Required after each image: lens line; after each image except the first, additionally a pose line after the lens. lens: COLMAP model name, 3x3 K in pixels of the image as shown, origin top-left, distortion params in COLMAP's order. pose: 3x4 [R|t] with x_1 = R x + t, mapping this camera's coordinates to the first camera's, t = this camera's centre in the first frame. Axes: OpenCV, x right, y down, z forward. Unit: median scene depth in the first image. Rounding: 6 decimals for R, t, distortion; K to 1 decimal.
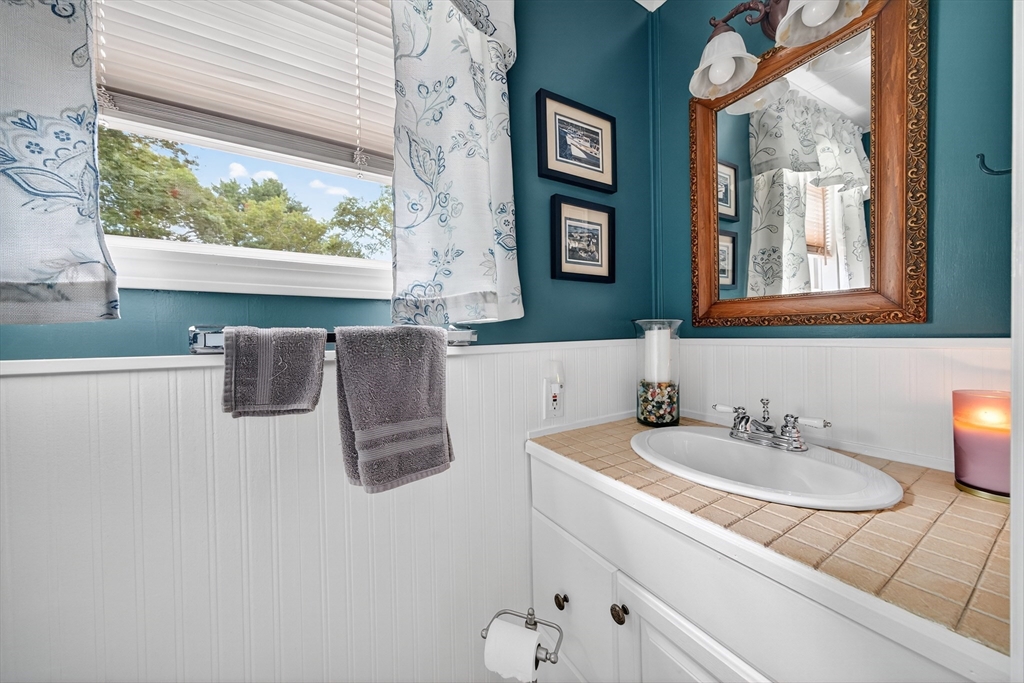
lens RADIAL K [[355.4, 0, 518.3], [0, 355.4, 337.1], [0, 0, 1]] dist [-0.002231, 0.002056]
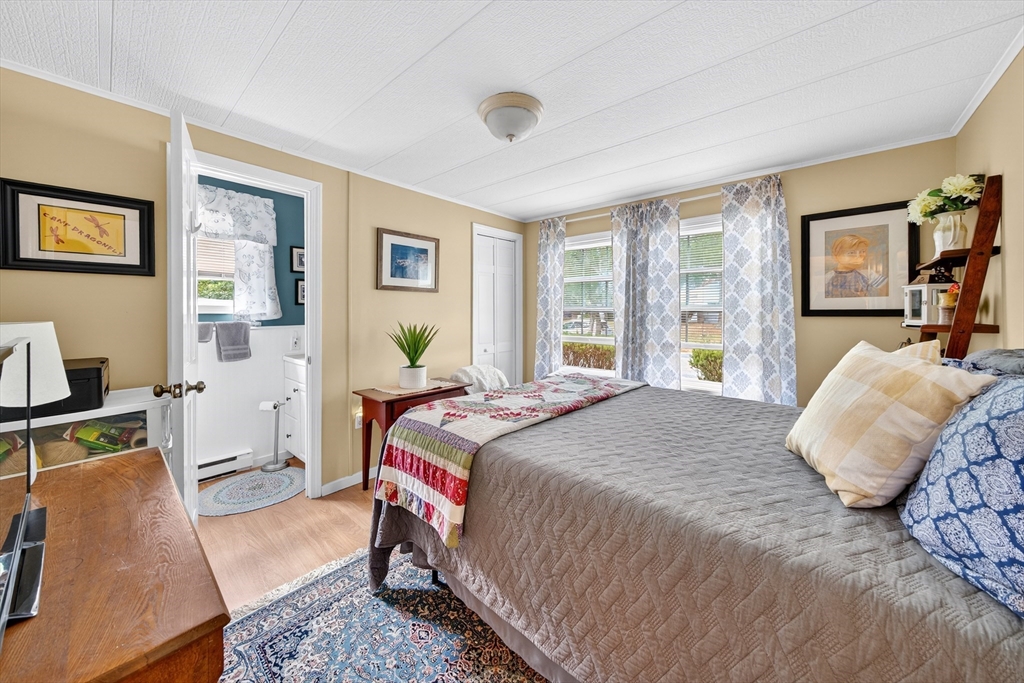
lens RADIAL K [[355.4, 0, 519.3], [0, 355.4, 309.5], [0, 0, 1]] dist [-0.002231, 0.002056]
pose [[0.949233, 0.011948, 0.314346, 1.338622], [-0.007864, 0.999867, -0.014256, -0.125957], [-0.314475, 0.011061, 0.949201, -3.525478]]
